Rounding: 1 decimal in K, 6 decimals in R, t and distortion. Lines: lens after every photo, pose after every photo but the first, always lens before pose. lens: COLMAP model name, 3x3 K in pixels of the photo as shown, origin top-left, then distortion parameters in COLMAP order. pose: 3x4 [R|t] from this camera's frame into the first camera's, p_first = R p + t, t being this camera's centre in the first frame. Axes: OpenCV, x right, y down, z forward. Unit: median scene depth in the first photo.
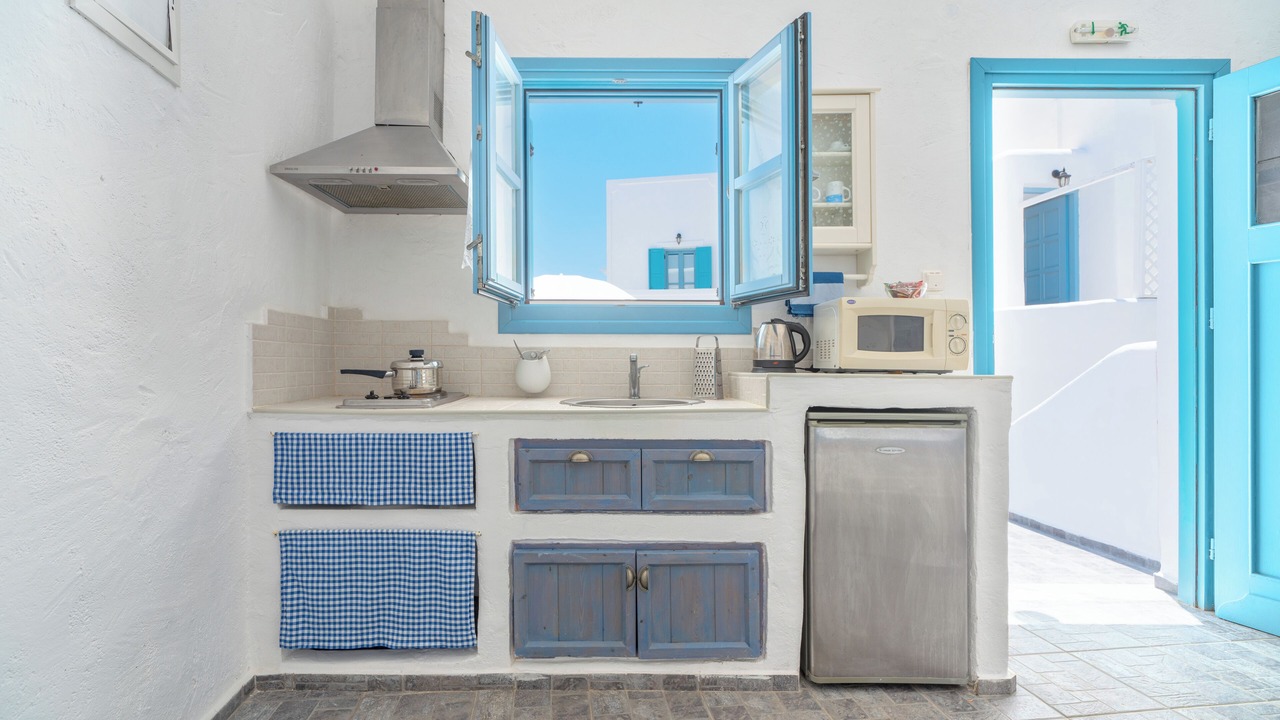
lens RADIAL K [[547.3, 0, 634.6], [0, 547.3, 369.3], [0, 0, 1]] dist [0.004741, 0.000513]
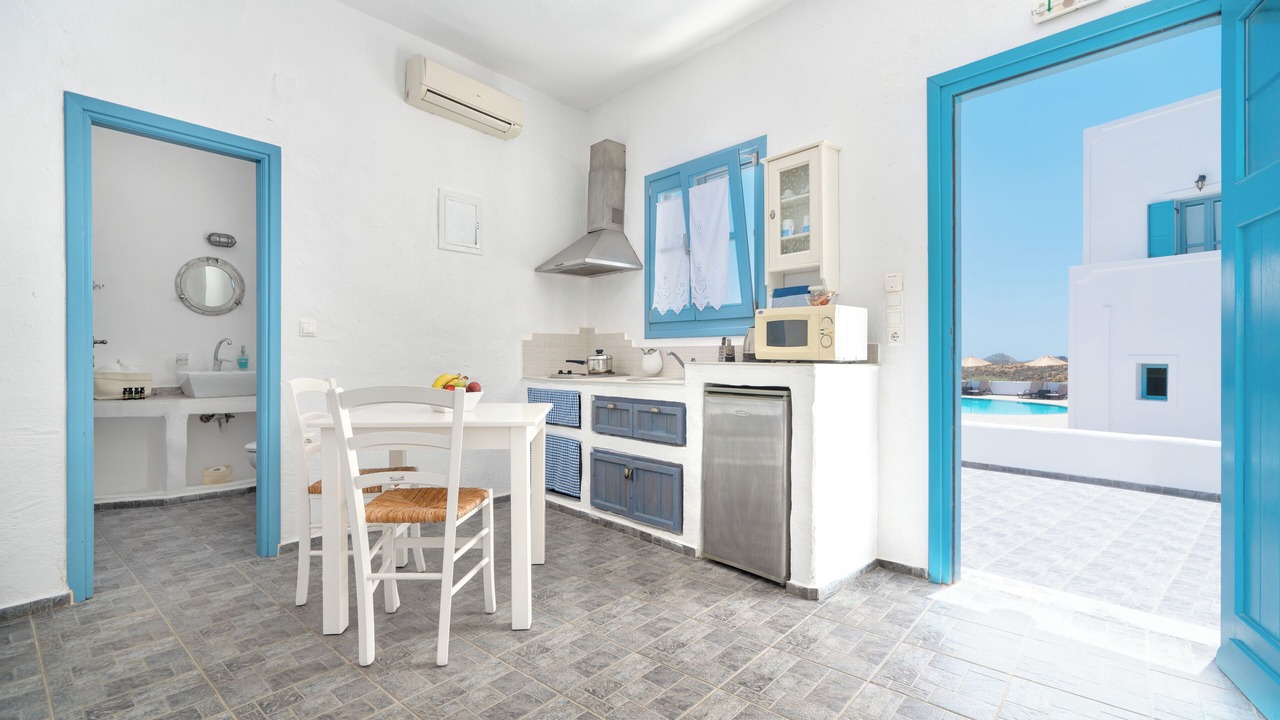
lens RADIAL K [[490.8, 0, 628.4], [0, 490.8, 359.3], [0, 0, 1]] dist [0.001523, 0.000022]
pose [[0.708021, -0.001542, -0.706190, 1.120971], [-0.001533, 0.999992, -0.003720, 0.005072], [0.706190, 0.003716, 0.708013, -0.156731]]
